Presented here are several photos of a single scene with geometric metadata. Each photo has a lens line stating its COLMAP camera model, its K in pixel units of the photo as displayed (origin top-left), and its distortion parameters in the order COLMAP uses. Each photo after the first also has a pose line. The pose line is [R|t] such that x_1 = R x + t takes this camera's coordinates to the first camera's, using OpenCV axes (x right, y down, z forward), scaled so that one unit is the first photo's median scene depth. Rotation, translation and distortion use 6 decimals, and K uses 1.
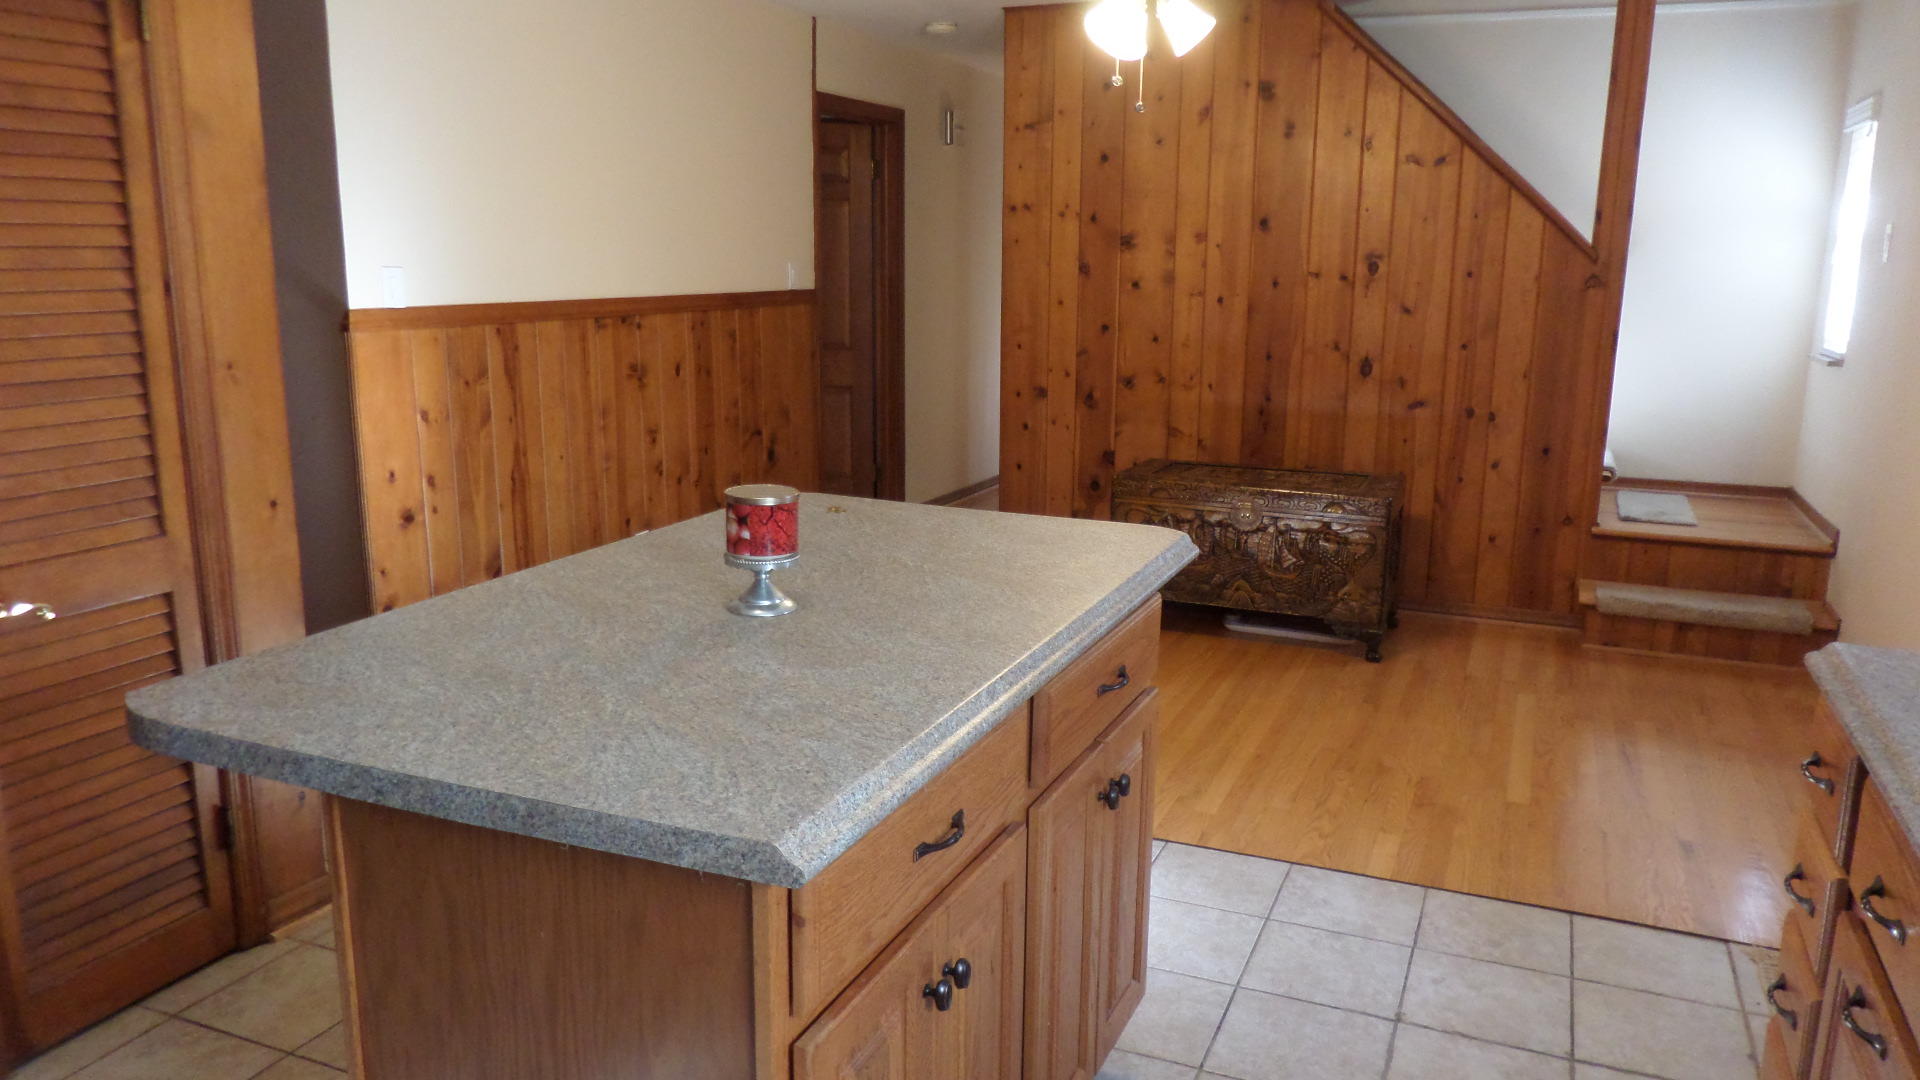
lens RADIAL K [[1372.9, 0, 956.7], [0, 1372.9, 527.8], [0, 0, 1]] dist [-0.003420, 0.000605]
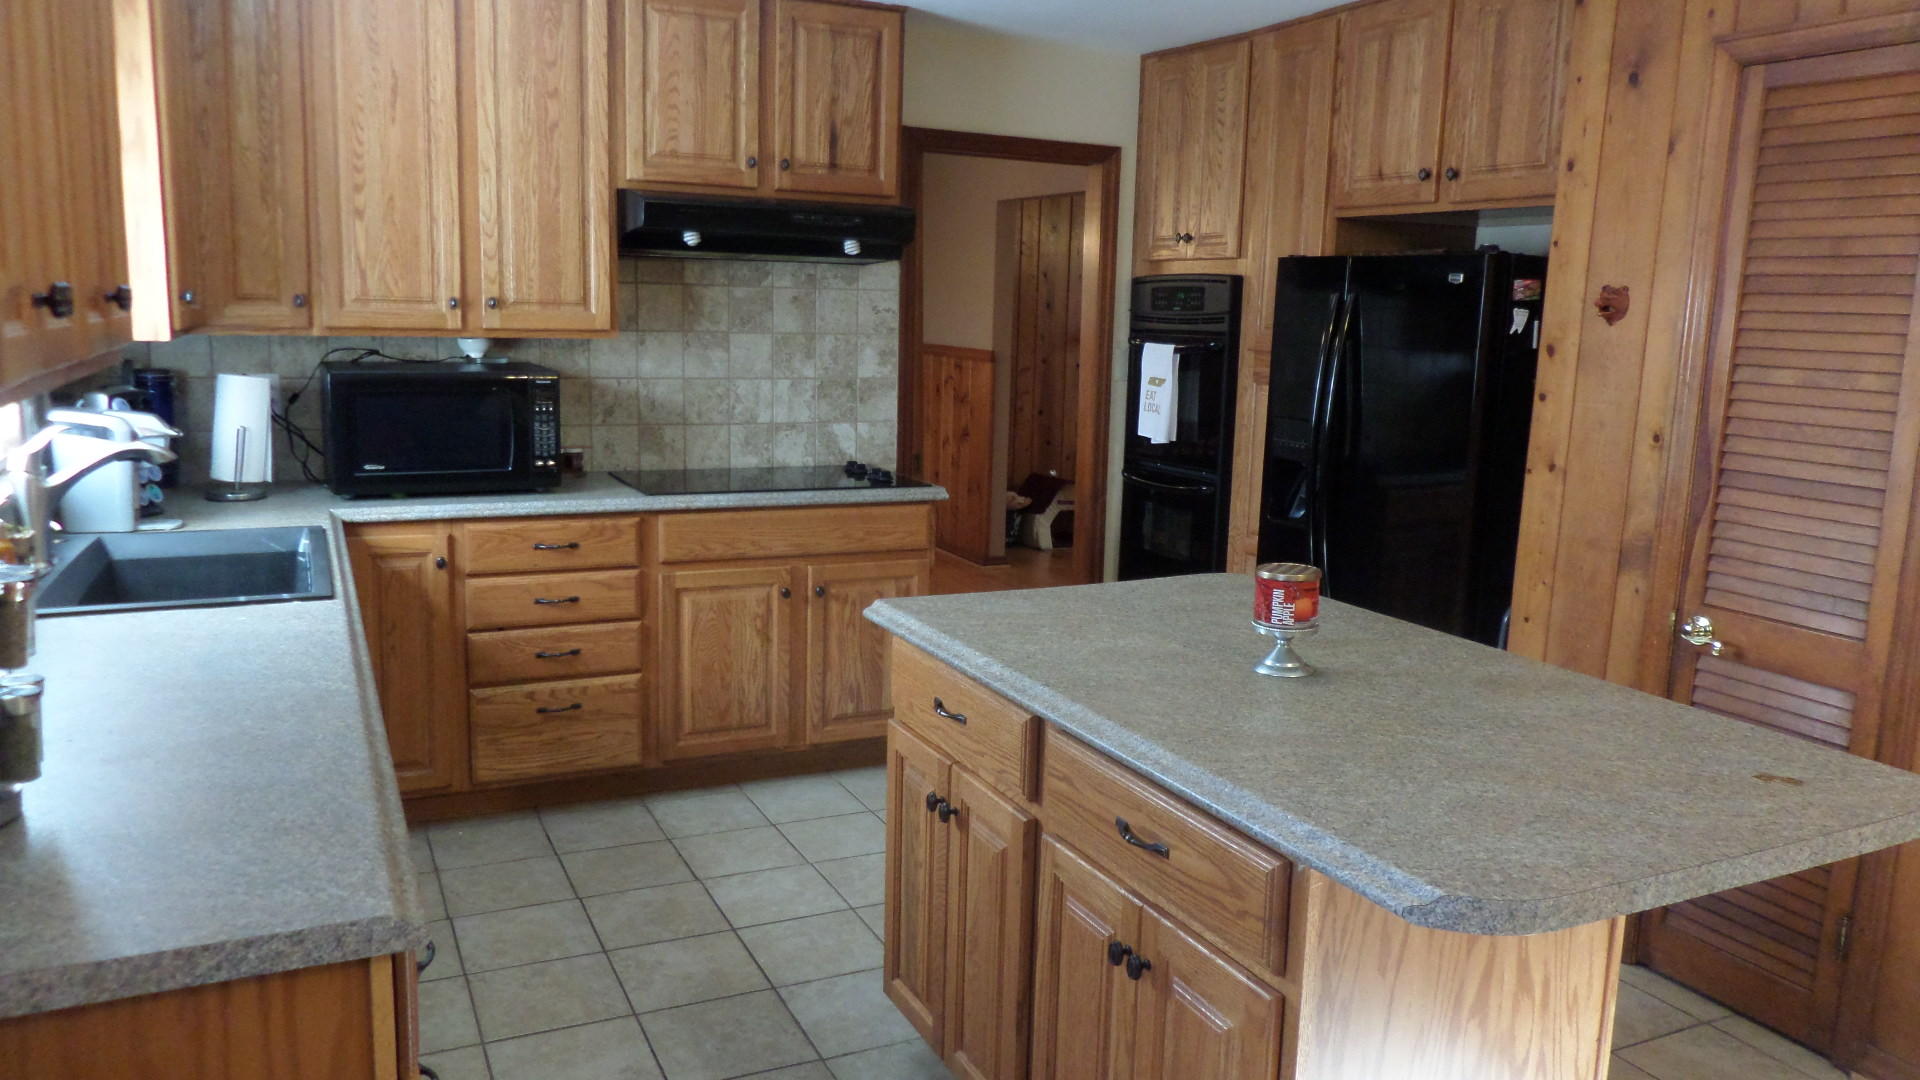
lens RADIAL K [[1372.9, 0, 950.2], [0, 1372.9, 536.0], [0, 0, 1]] dist [-0.003420, 0.000605]
pose [[-0.651439, 0.072897, -0.755191, 0.739707], [-0.209940, 0.939188, 0.271755, -0.225331], [0.729077, 0.335577, -0.596520, 1.167235]]
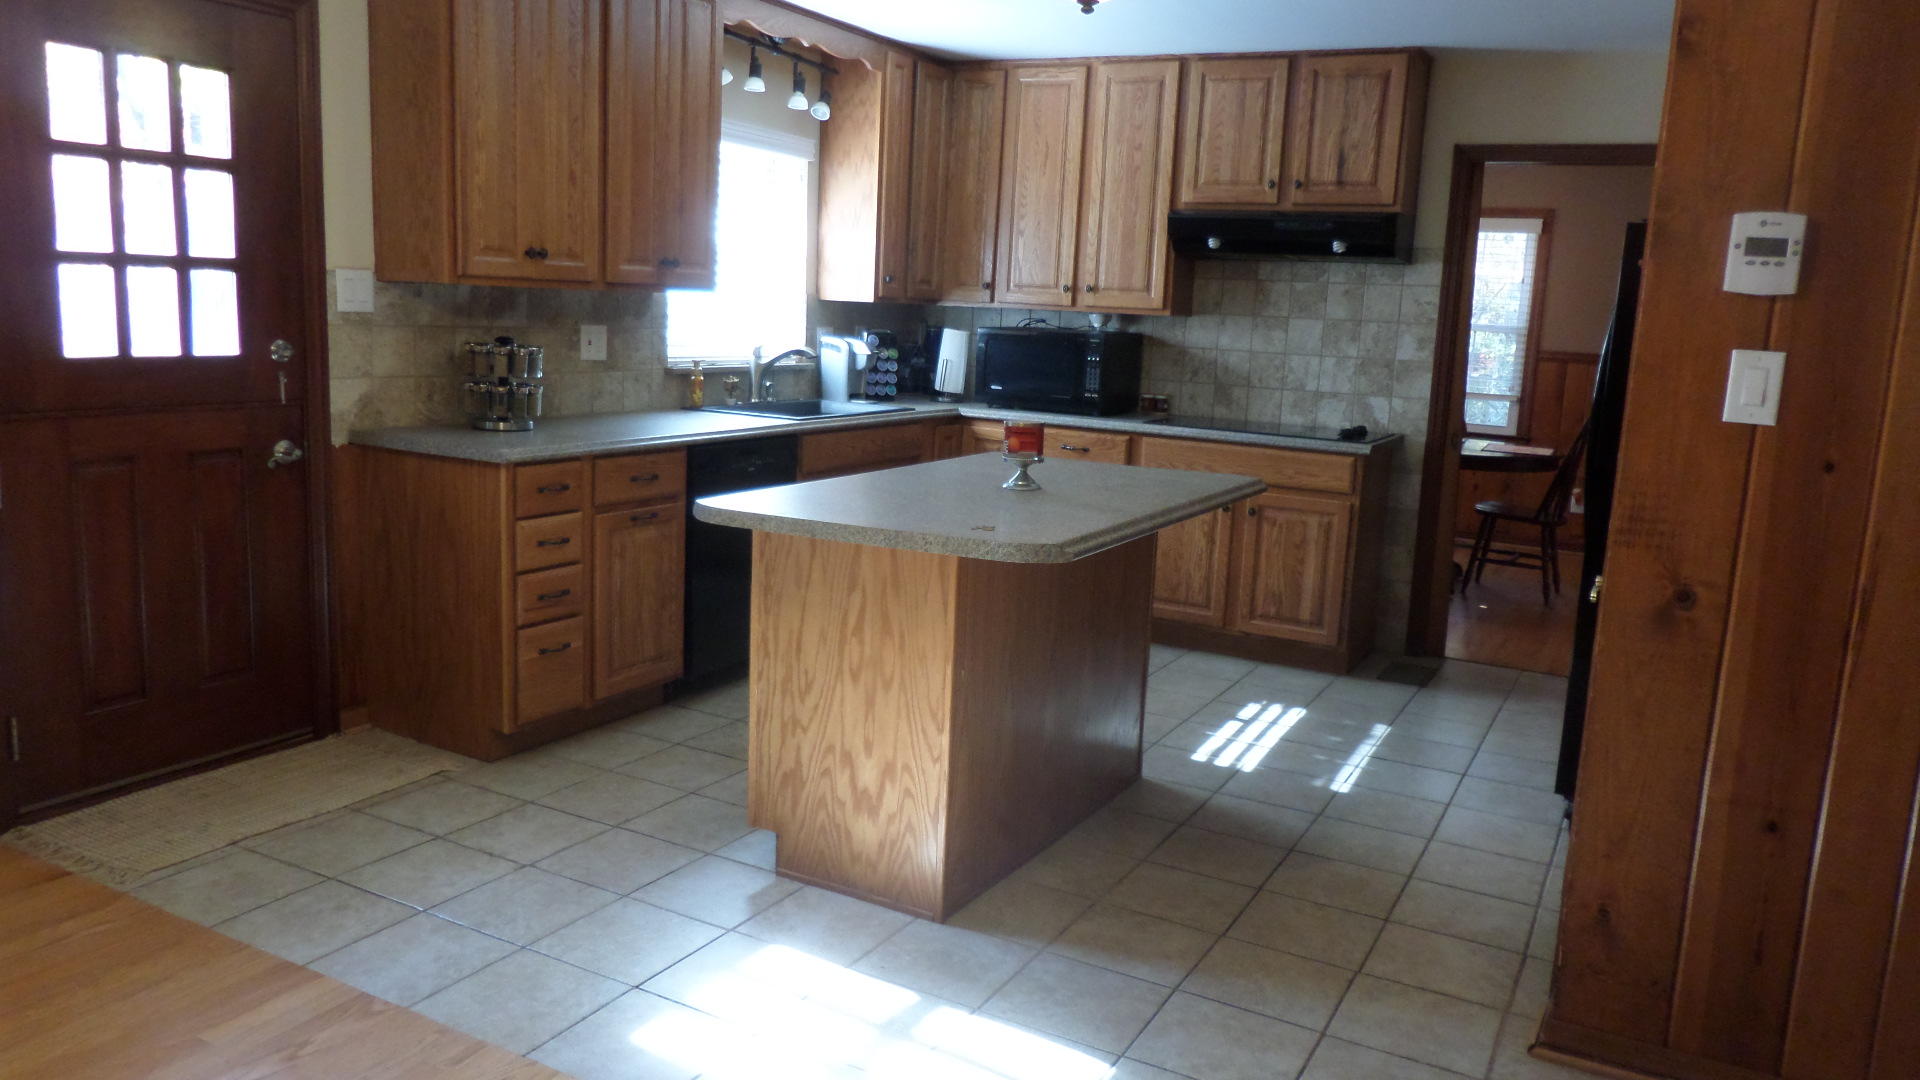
lens RADIAL K [[1372.9, 0, 958.1], [0, 1372.9, 545.9], [0, 0, 1]] dist [-0.003420, 0.000605]
pose [[-0.992823, -0.097359, 0.069449, -0.124030], [-0.063608, 0.921665, 0.382737, -0.427708], [-0.101271, 0.375573, -0.921243, 2.156758]]
